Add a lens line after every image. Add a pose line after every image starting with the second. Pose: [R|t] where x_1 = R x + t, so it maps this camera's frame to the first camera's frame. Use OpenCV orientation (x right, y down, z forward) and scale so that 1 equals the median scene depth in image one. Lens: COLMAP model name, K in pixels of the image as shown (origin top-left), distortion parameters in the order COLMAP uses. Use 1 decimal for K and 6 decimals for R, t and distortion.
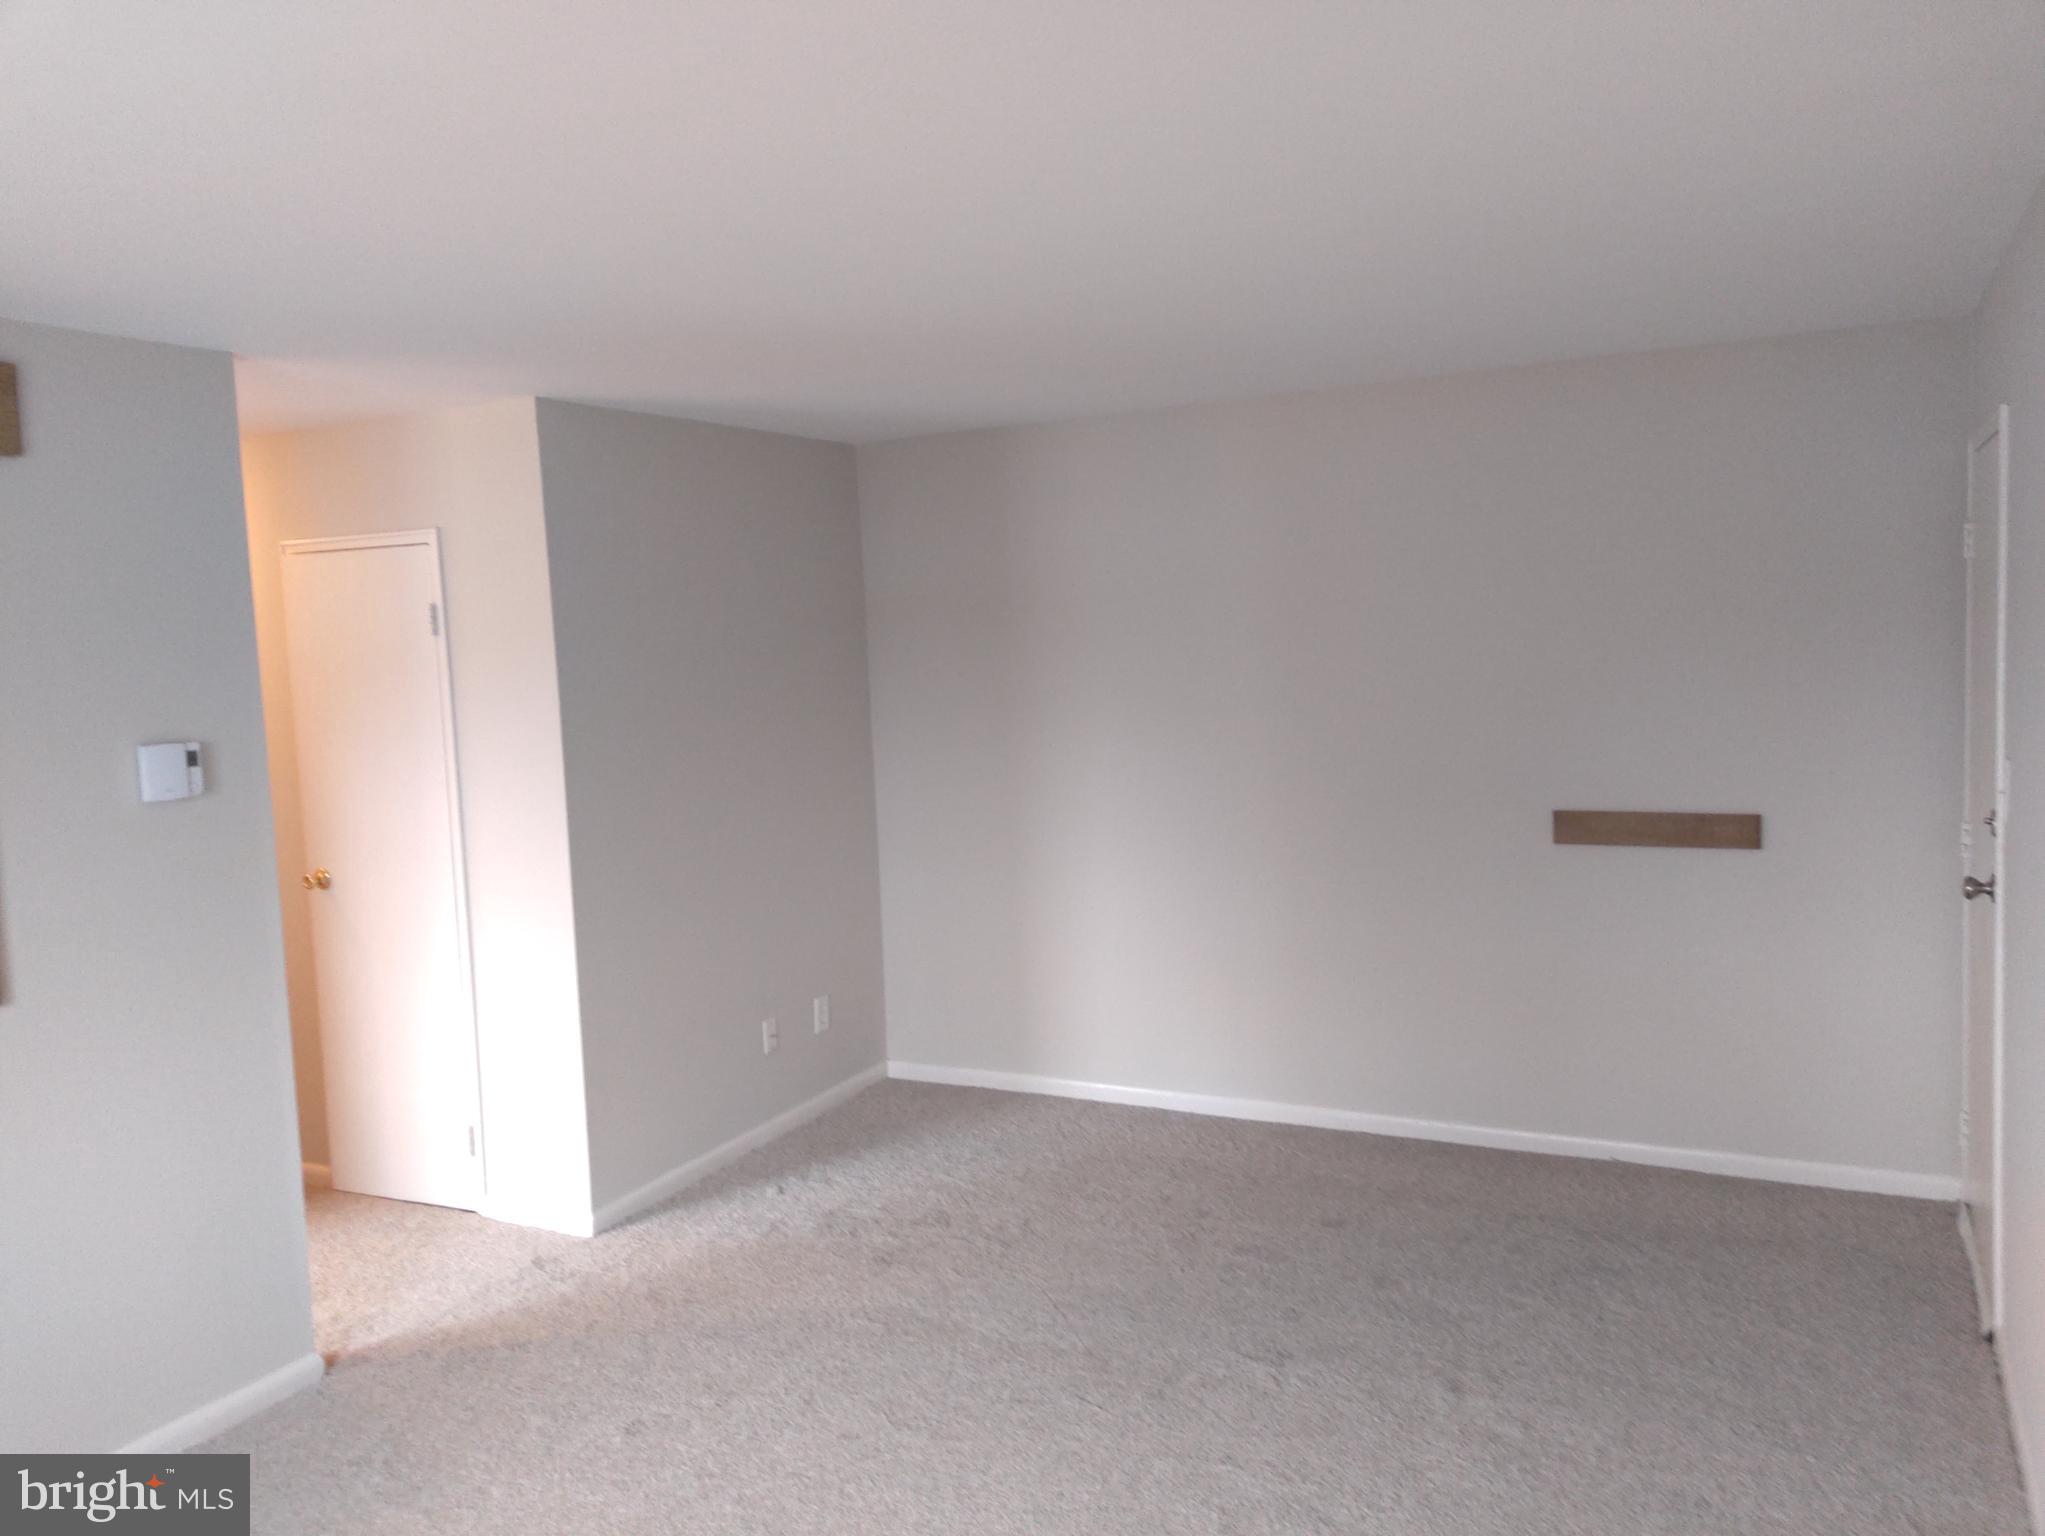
lens RADIAL K [[1518.2, 0, 1022.5], [0, 1518.2, 768.0], [0, 0, 1]] dist [0.001606, -0.003740]
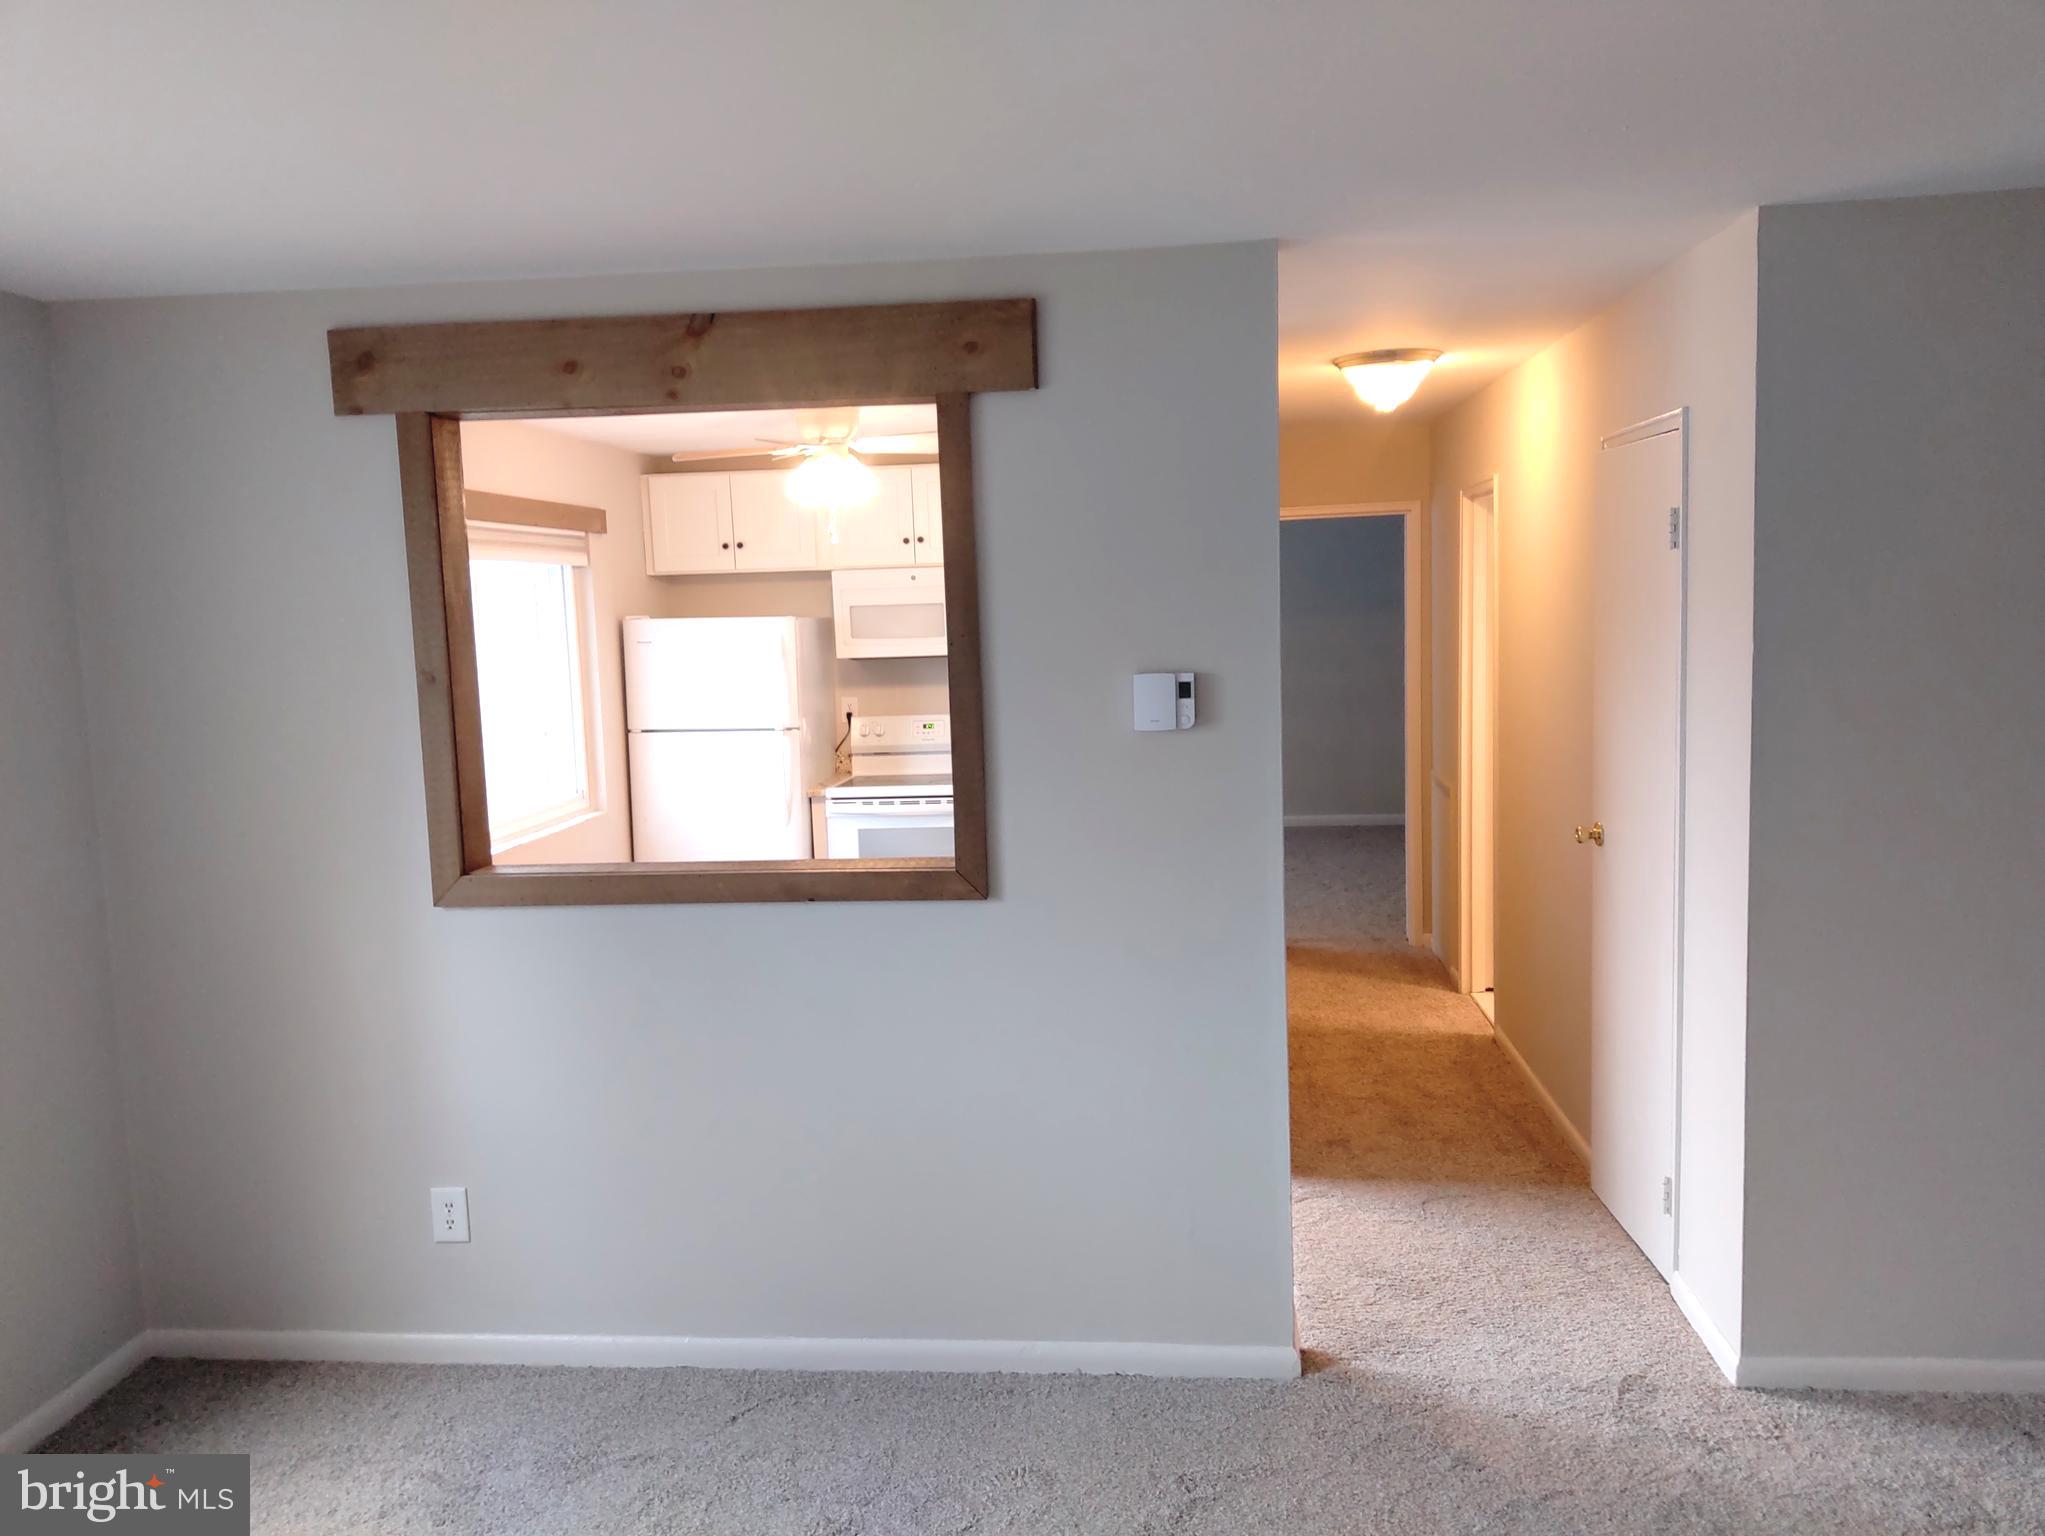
lens RADIAL K [[1518.2, 0, 1022.5], [0, 1518.2, 768.0], [0, 0, 1]] dist [0.001606, -0.003740]
pose [[0.357747, 0.130752, -0.924619, 0.276111], [-0.063781, 0.991258, 0.115498, -0.055786], [0.931638, 0.017655, 0.362959, 0.512535]]
